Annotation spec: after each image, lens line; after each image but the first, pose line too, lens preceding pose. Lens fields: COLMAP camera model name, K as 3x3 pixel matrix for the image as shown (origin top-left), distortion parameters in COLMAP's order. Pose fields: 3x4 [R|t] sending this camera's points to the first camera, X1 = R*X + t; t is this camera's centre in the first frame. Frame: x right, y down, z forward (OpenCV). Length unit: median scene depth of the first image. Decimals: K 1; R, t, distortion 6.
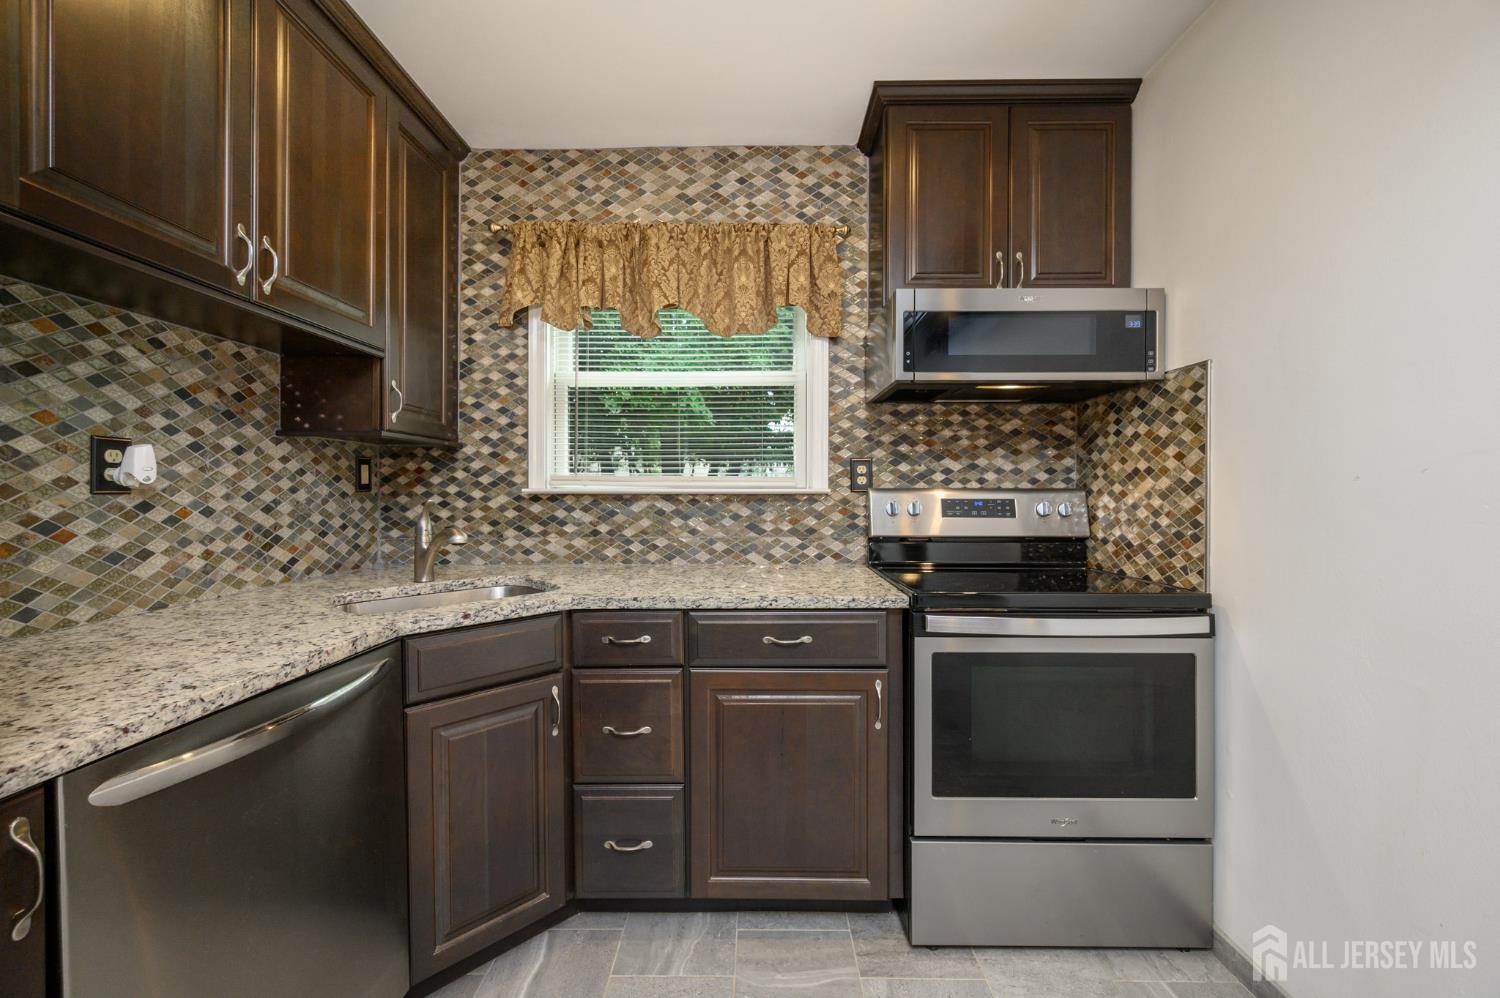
lens RADIAL K [[590.7, 0, 747.9], [0, 590.7, 493.8], [0, 0, 1]] dist [-0.000217, -0.000069]
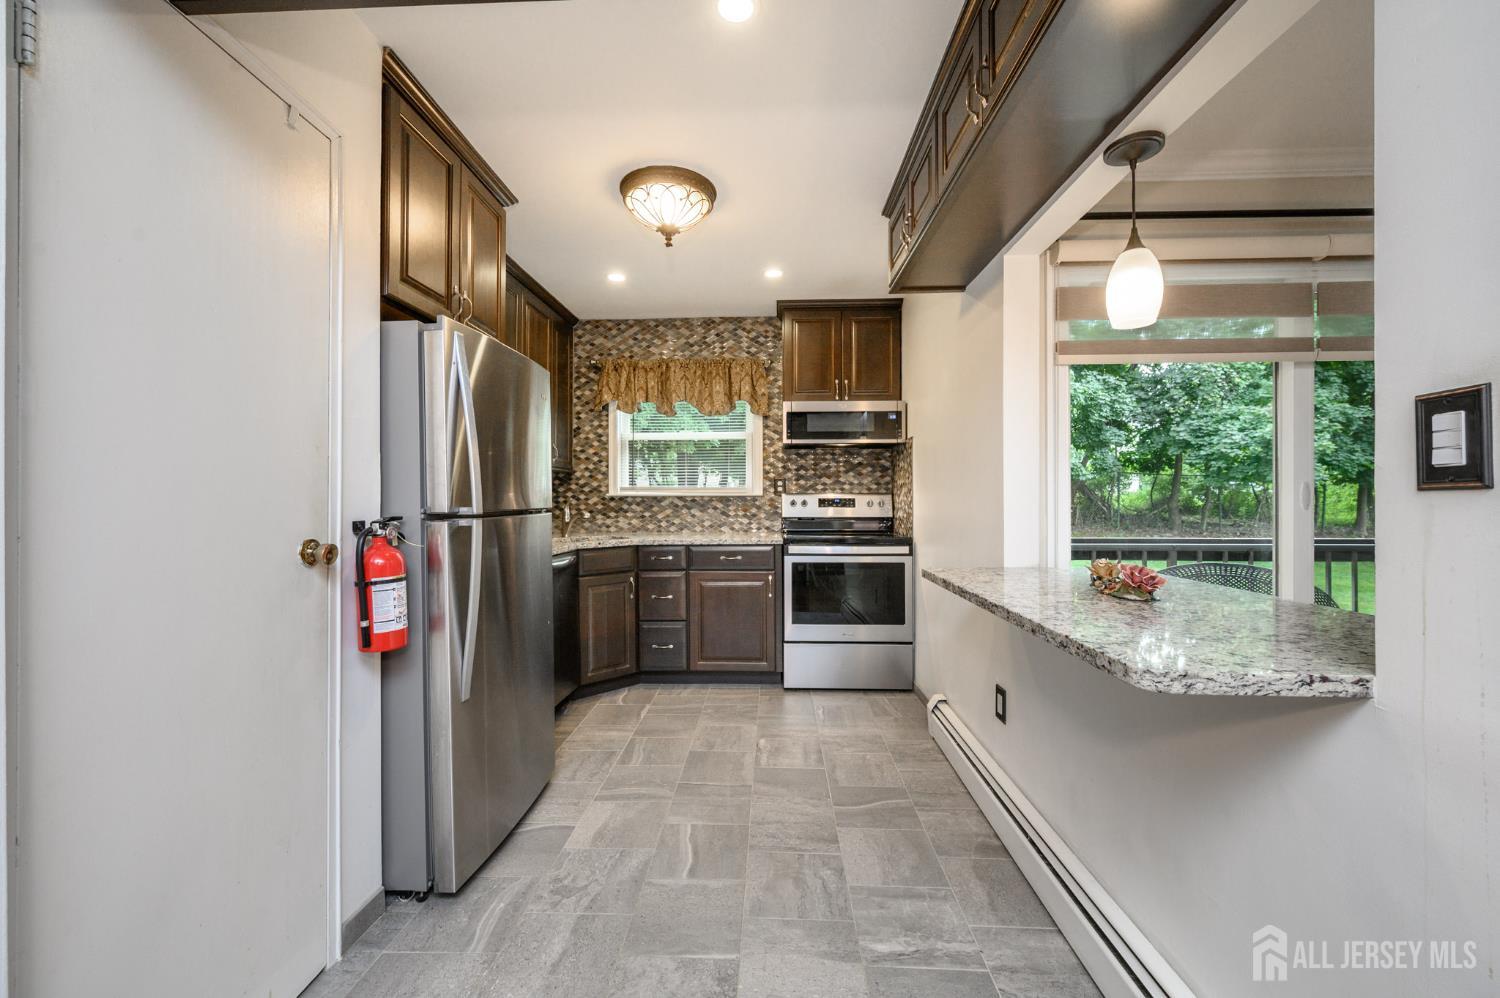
lens RADIAL K [[590.7, 0, 747.9], [0, 590.7, 499.4], [0, 0, 1]] dist [-0.000217, -0.000069]
pose [[0.999621, -0.002726, -0.027380, 0.142552], [0.002578, 0.999982, -0.005419, 0.021840], [0.027395, 0.005346, 0.999610, -0.948910]]
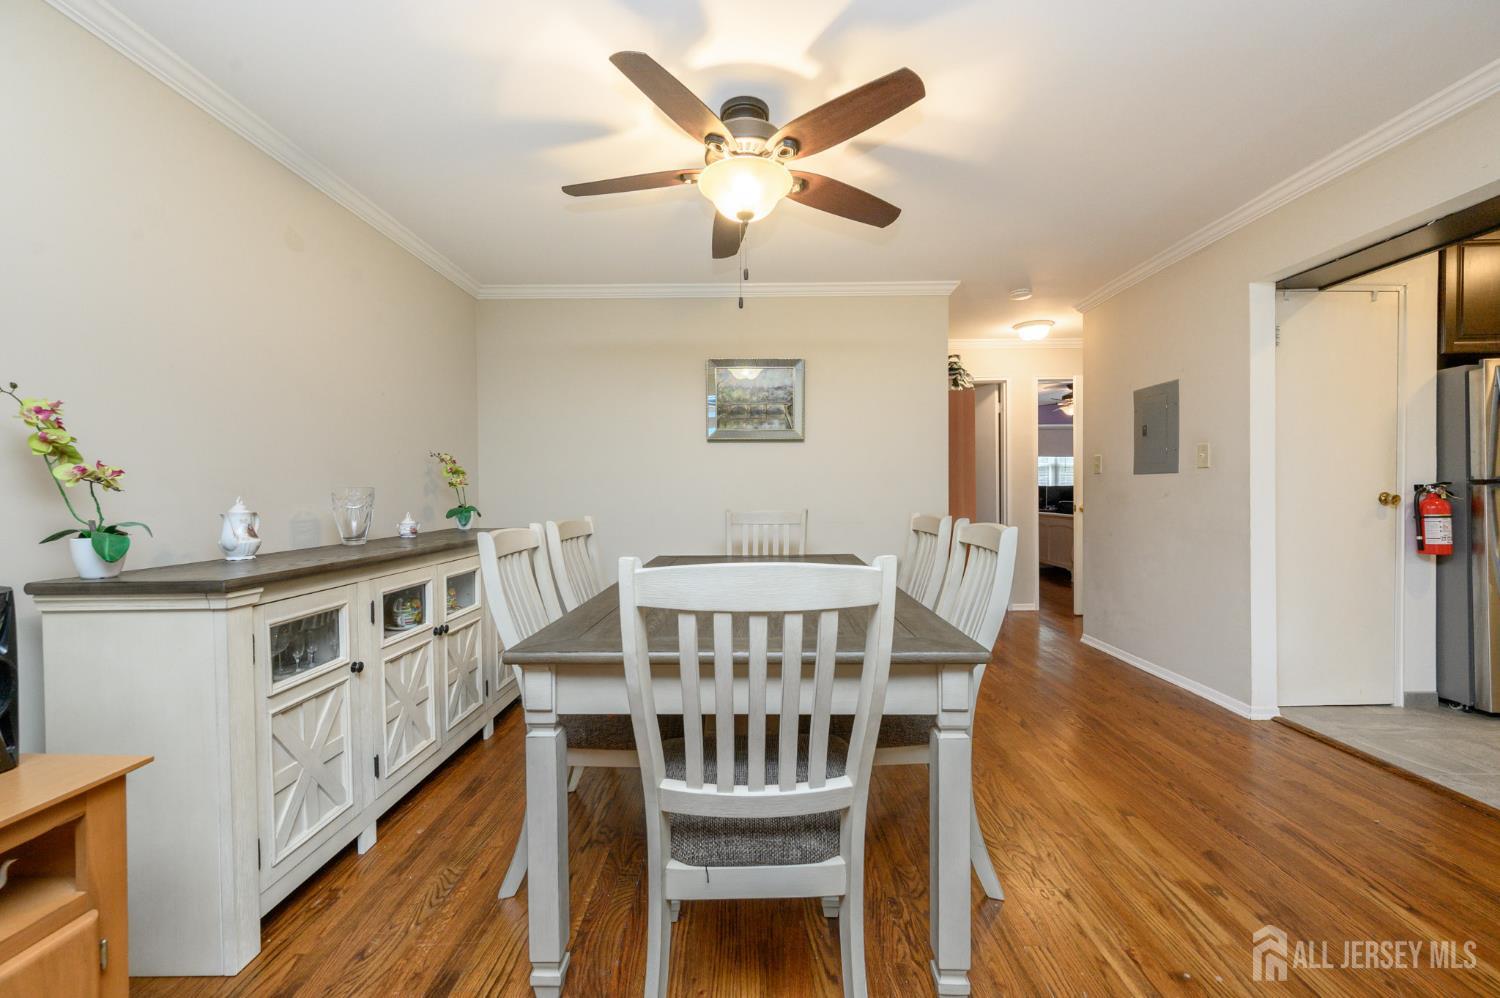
lens RADIAL K [[590.7, 0, 752.5], [0, 590.7, 496.3], [0, 0, 1]] dist [-0.000217, -0.000069]
pose [[0.009275, 0.011962, -0.999885, 0.993695], [0.007483, 0.999900, 0.012032, 0.043005], [0.999929, -0.007594, 0.009185, -1.786226]]
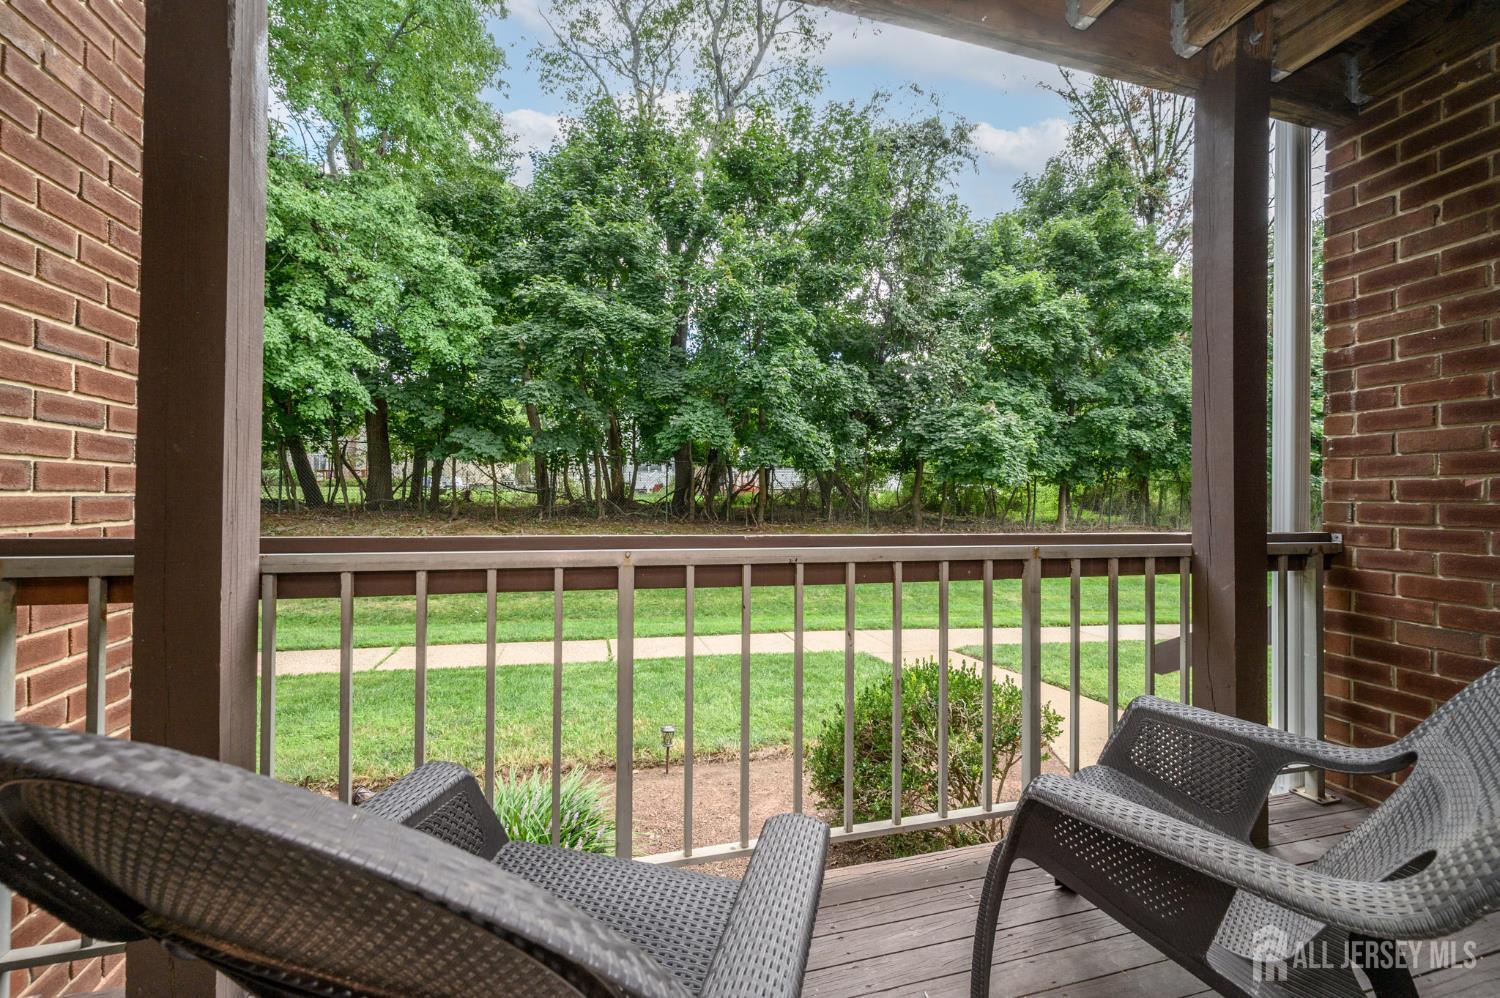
lens RADIAL K [[590.7, 0, 749.7], [0, 590.7, 497.3], [0, 0, 1]] dist [-0.000217, -0.000069]
pose [[0.960847, 0.010876, 0.276866, 1.278684], [-0.009259, 0.999932, -0.007148, 0.089633], [-0.276925, 0.004304, 0.960882, 0.044666]]
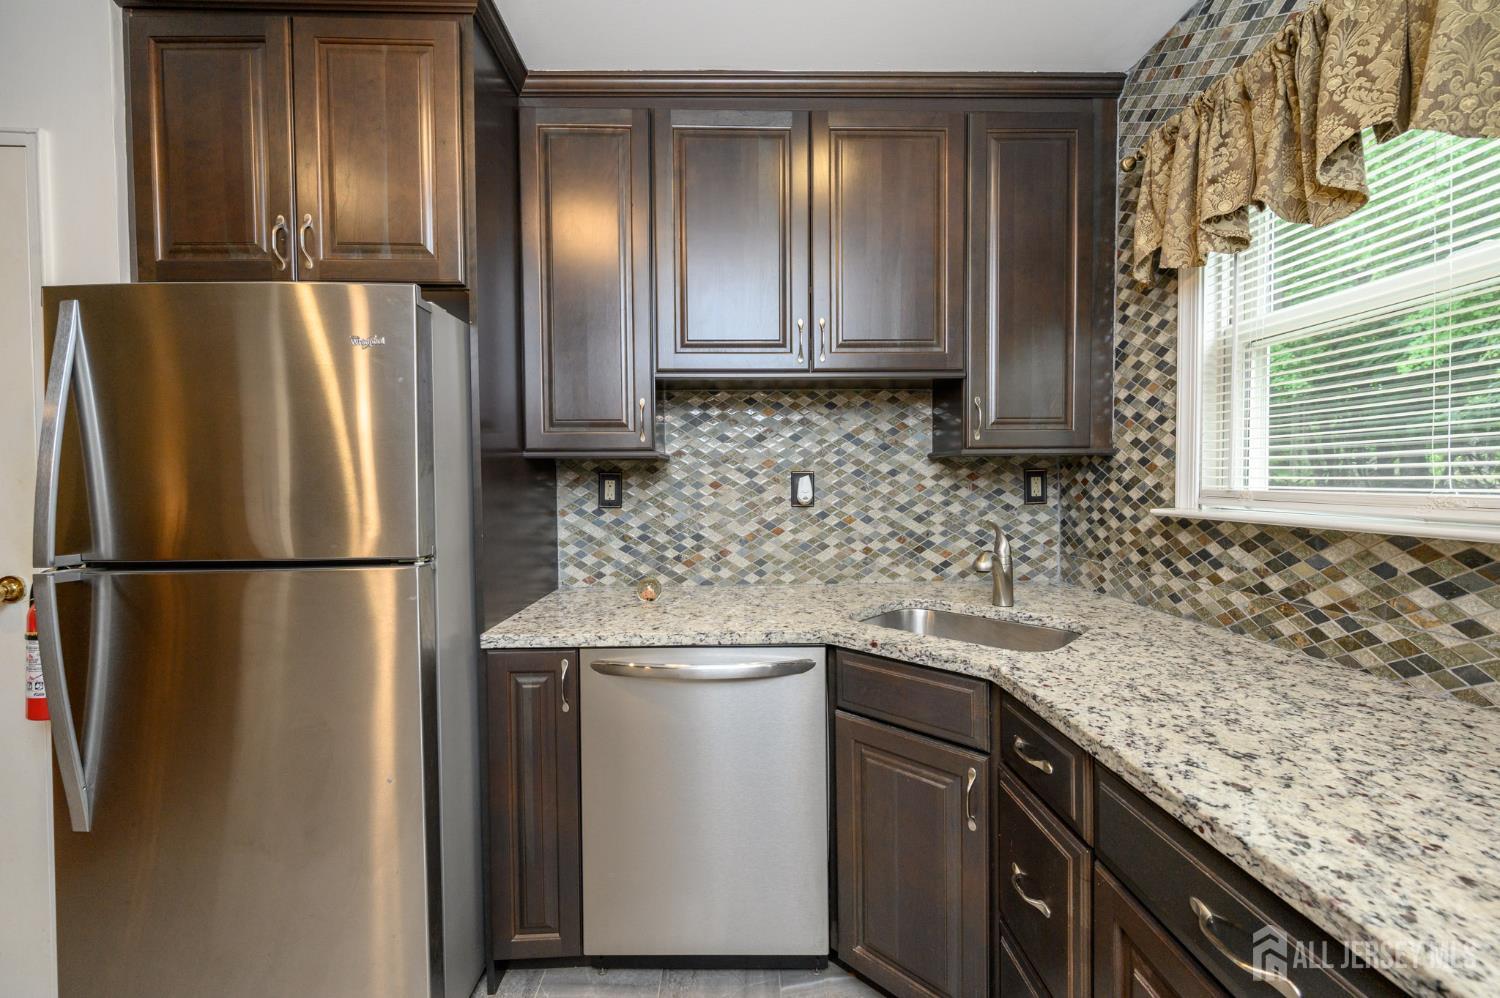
lens RADIAL K [[590.7, 0, 751.3], [0, 590.7, 494.4], [0, 0, 1]] dist [-0.000217, -0.000069]
pose [[0.041076, 0.023694, -0.998875, 0.314632], [0.000713, 0.999718, 0.023744, -0.043027], [0.999156, -0.001687, 0.041048, 0.476764]]
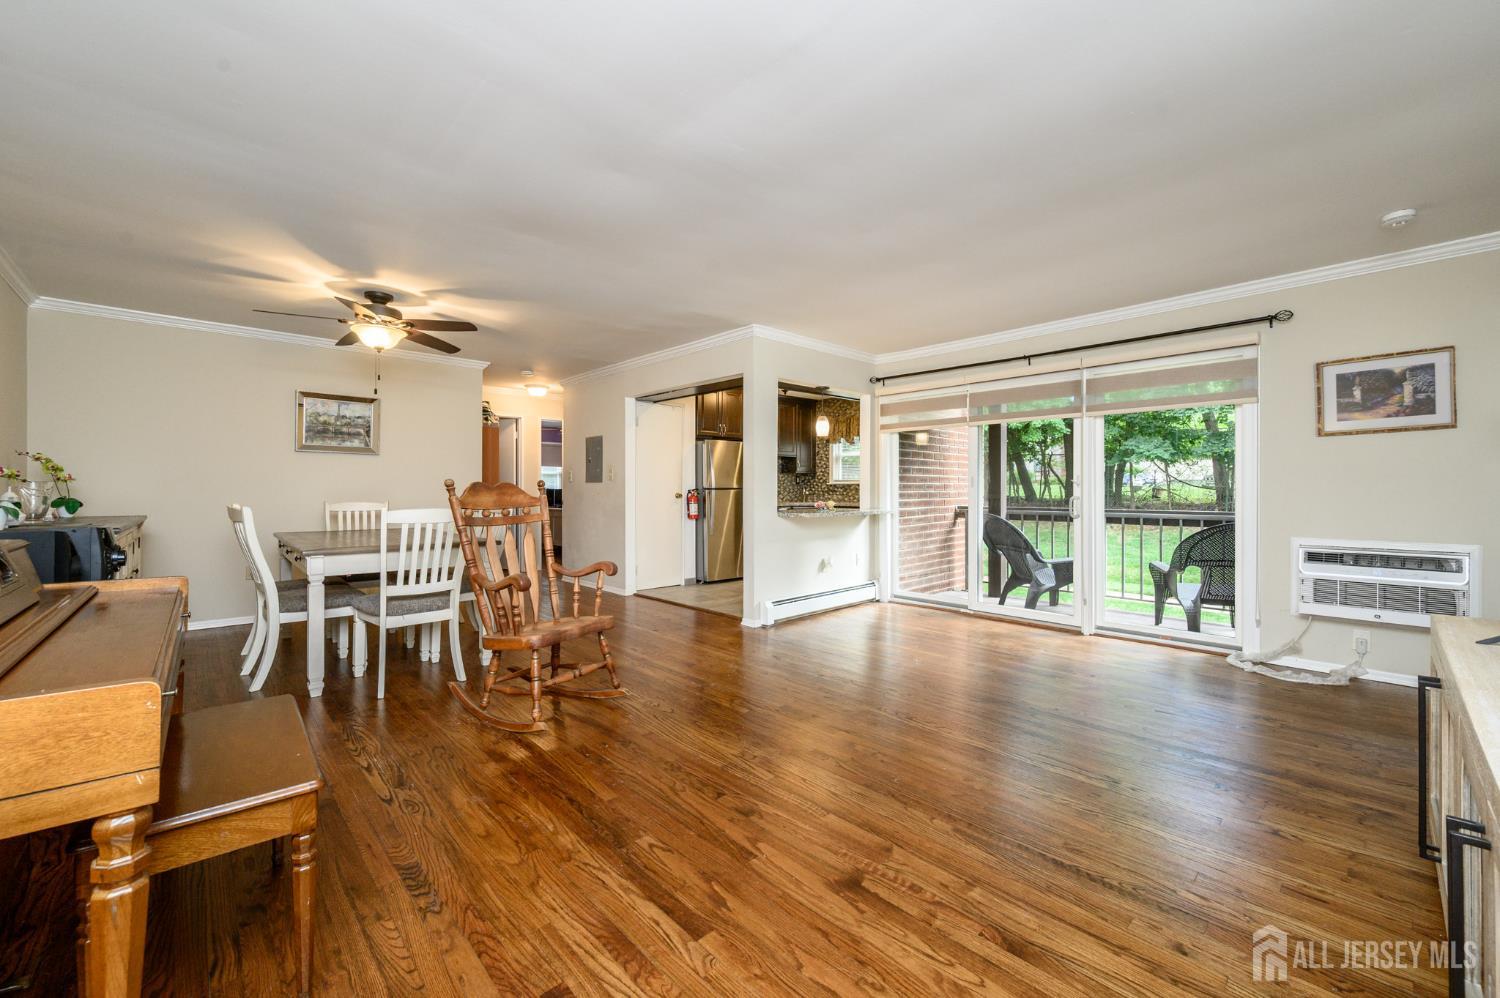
lens RADIAL K [[590.7, 0, 747.9], [0, 590.7, 501.3], [0, 0, 1]] dist [-0.000217, -0.000069]
pose [[0.692104, 0.012159, -0.721695, 2.201534], [-0.002317, 0.999890, 0.014624, 0.058890], [0.721794, -0.008449, 0.692057, -2.242243]]
